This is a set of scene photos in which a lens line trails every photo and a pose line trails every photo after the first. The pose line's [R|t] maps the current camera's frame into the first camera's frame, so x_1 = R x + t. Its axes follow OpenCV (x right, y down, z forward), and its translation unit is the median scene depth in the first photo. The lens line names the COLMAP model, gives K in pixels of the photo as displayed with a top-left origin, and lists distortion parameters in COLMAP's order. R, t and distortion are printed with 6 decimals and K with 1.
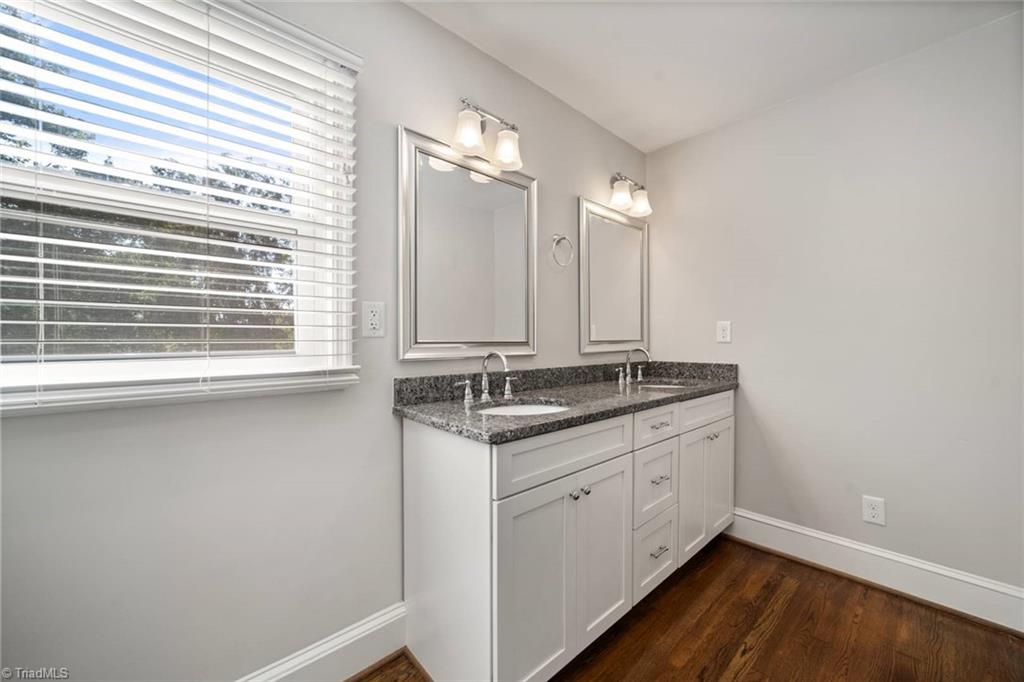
lens RADIAL K [[394.9, 0, 518.0], [0, 394.9, 341.8], [0, 0, 1]] dist [-0.010543, 0.000378]
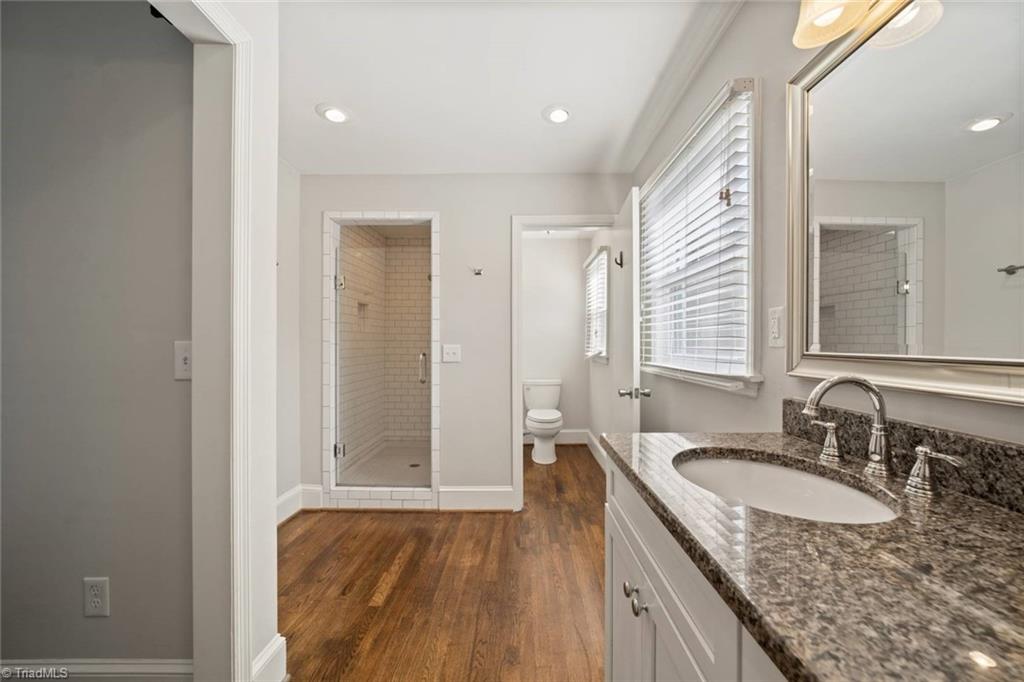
lens RADIAL K [[394.9, 0, 518.0], [0, 394.9, 341.8], [0, 0, 1]] dist [-0.010543, 0.000378]
pose [[-0.674079, -0.003386, -0.738652, 0.612967], [-0.003792, 0.999992, -0.001124, -0.017914], [0.738650, 0.002044, -0.674086, 1.053899]]
